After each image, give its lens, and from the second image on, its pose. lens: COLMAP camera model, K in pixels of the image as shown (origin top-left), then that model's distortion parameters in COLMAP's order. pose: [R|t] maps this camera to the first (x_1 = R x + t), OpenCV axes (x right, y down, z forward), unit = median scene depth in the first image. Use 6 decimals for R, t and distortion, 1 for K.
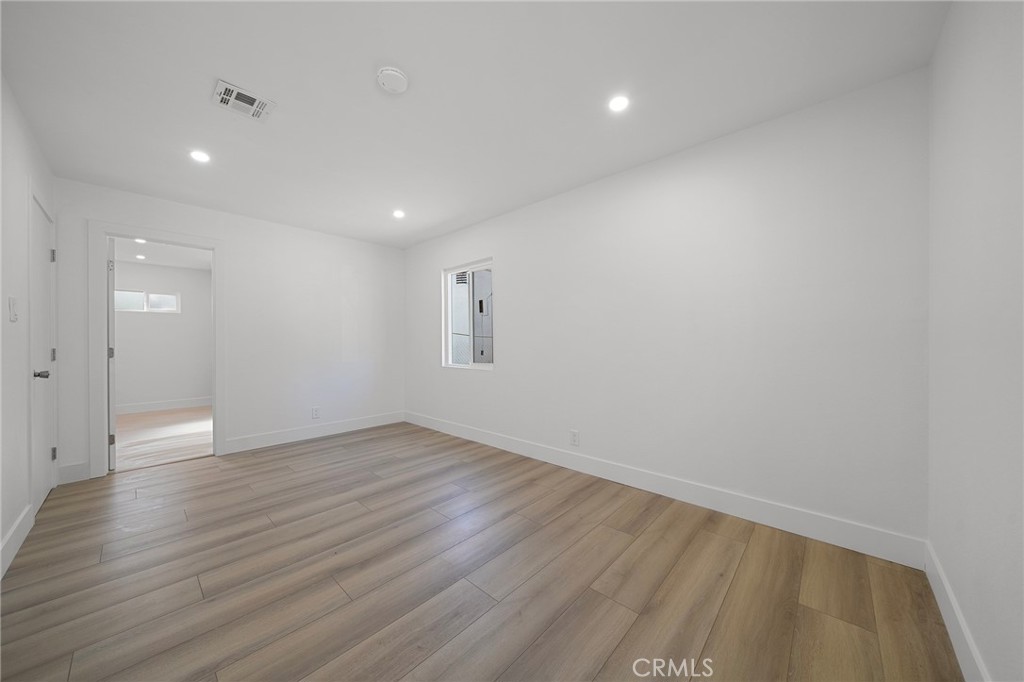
lens RADIAL K [[352.2, 0, 511.9], [0, 352.2, 345.9], [0, 0, 1]] dist [-0.000917, -0.000069]
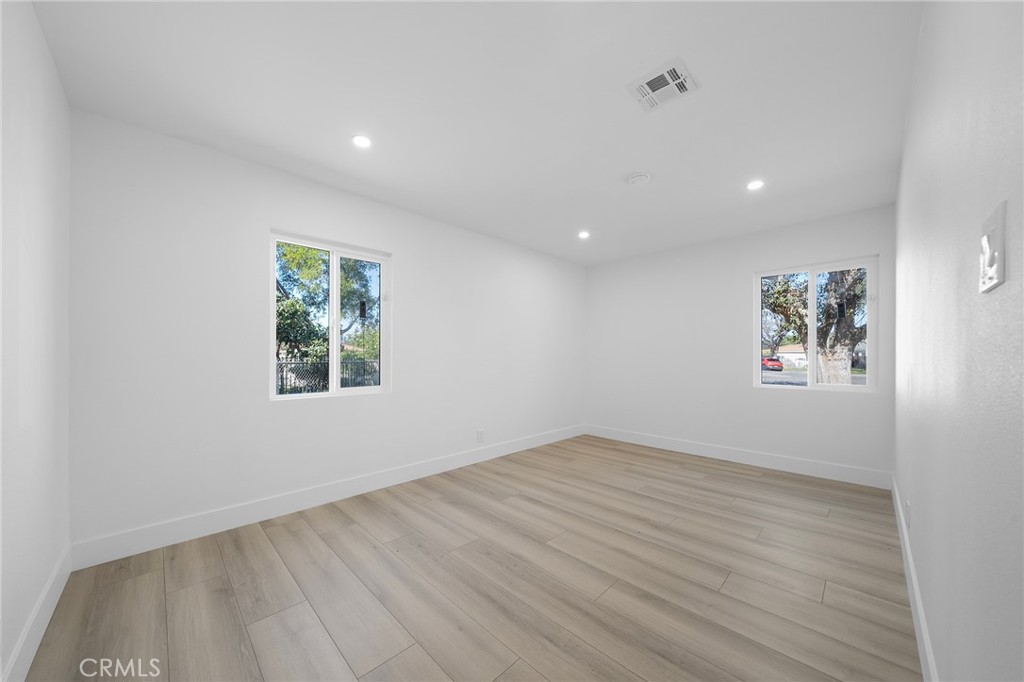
lens RADIAL K [[357.2, 0, 506.7], [0, 357.2, 357.6], [0, 0, 1]] dist [0.000202, -0.000013]
pose [[0.043389, 0.000495, 0.999058, -1.198405], [0.012829, 0.999917, -0.001052, -0.008706], [-0.998976, 0.012863, 0.043379, 0.961386]]
